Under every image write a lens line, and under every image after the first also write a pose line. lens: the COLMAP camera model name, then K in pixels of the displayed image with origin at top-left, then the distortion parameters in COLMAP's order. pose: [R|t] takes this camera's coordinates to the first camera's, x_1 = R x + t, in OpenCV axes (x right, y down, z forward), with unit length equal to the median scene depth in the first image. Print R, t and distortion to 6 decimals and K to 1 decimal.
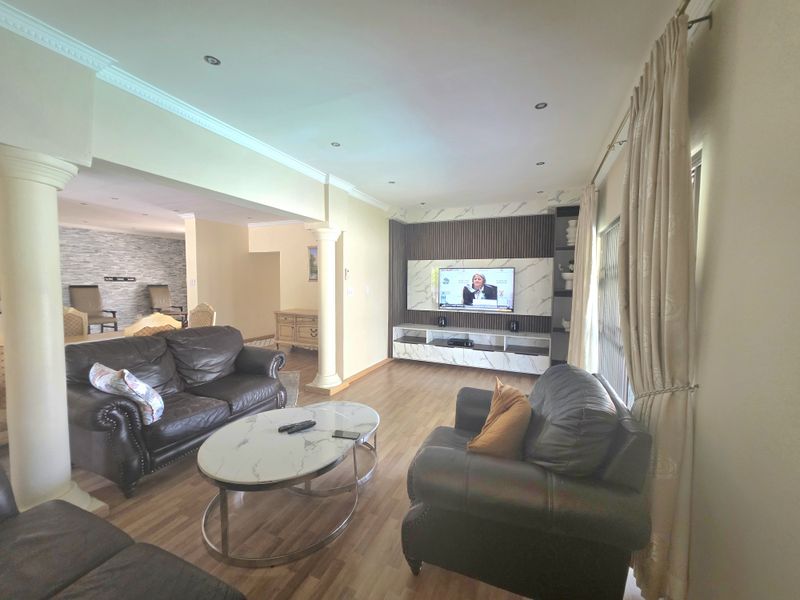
lens RADIAL K [[322.8, 0, 400.4], [0, 322.8, 296.9], [0, 0, 1]] dist [0.008141, -0.000012]
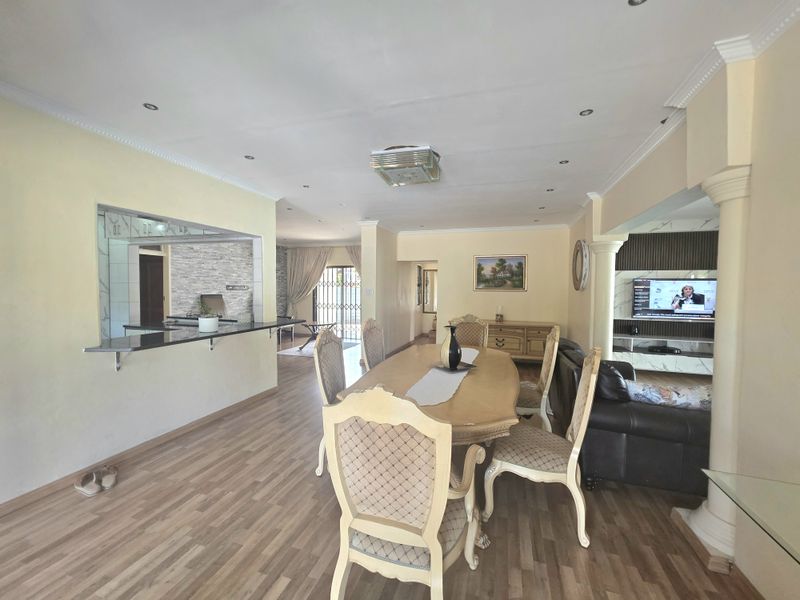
lens RADIAL K [[322.8, 0, 402.2], [0, 322.8, 296.5], [0, 0, 1]] dist [0.008141, -0.000012]
pose [[0.994317, -0.000861, 0.106459, -0.644862], [0.003507, 0.999689, -0.024676, -0.006618], [-0.106404, 0.024909, 0.994011, 0.034479]]
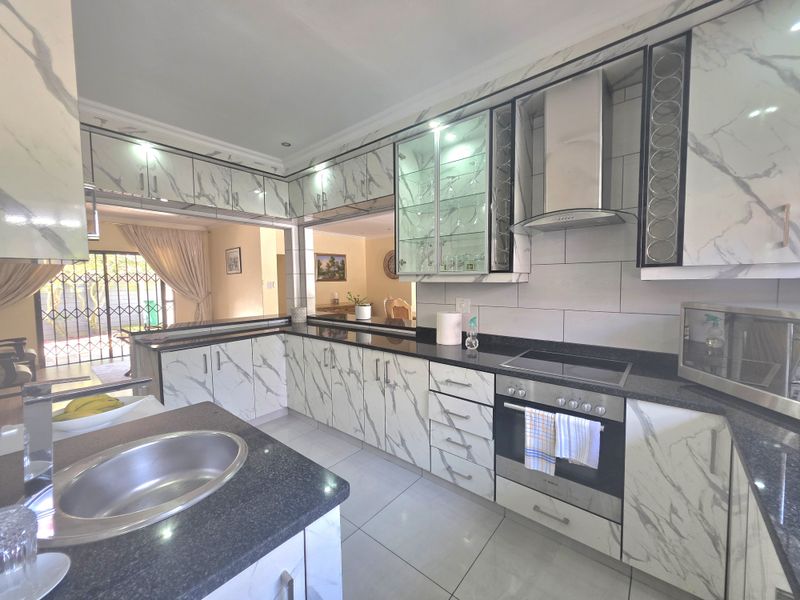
lens RADIAL K [[322.8, 0, 400.1], [0, 322.8, 299.5], [0, 0, 1]] dist [0.008141, -0.000012]
pose [[0.283913, -0.072735, 0.956087, -1.414053], [0.067258, 0.996173, 0.055812, -0.028335], [-0.956488, 0.048458, 0.287718, 0.354103]]
